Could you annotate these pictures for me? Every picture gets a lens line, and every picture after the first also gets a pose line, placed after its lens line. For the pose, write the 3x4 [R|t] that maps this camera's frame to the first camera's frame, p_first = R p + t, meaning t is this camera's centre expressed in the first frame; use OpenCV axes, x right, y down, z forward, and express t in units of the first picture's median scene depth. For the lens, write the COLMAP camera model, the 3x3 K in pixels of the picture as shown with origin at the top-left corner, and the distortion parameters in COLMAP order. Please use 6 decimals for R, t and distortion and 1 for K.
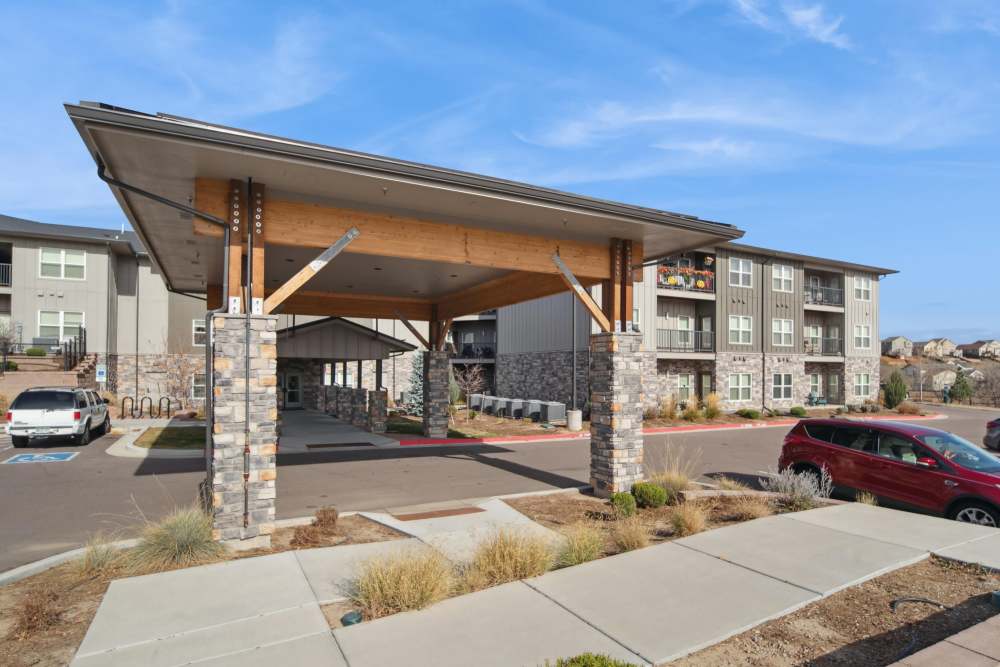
lens RADIAL K [[512.8, 0, 476.0], [0, 512.8, 303.8], [0, 0, 1]] dist [-0.002917, -0.000494]
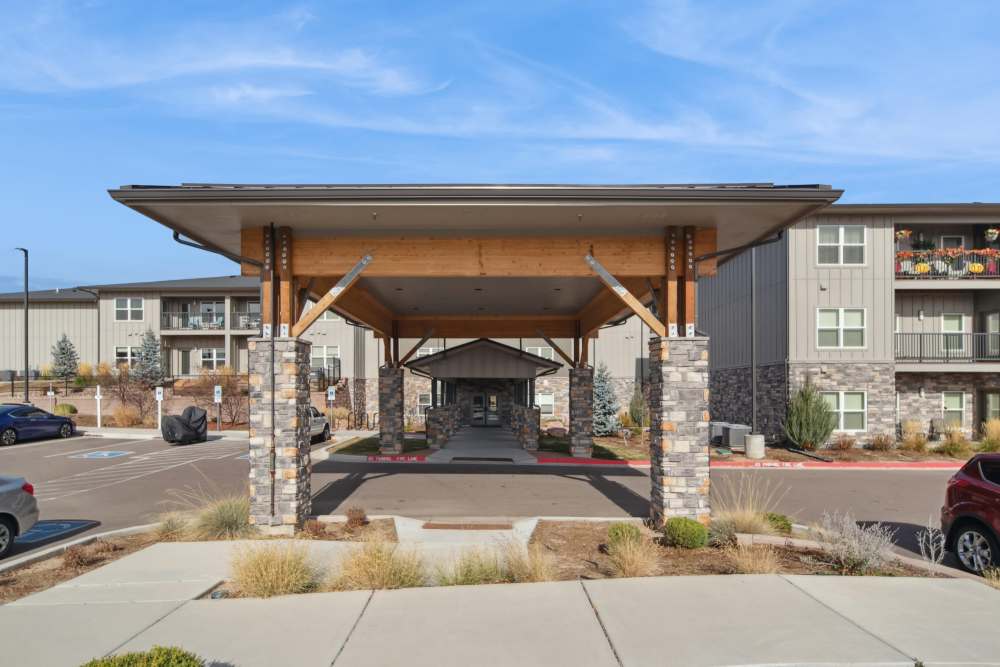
lens RADIAL K [[510.3, 0, 500.0], [0, 510.3, 333.5], [0, 0, 1]] dist [0.011699, 0.000099]
pose [[0.893138, -0.056382, -0.446235, 0.395425], [0.062242, 0.998060, -0.001527, 0.032014], [0.445455, -0.026411, 0.894915, 0.121993]]
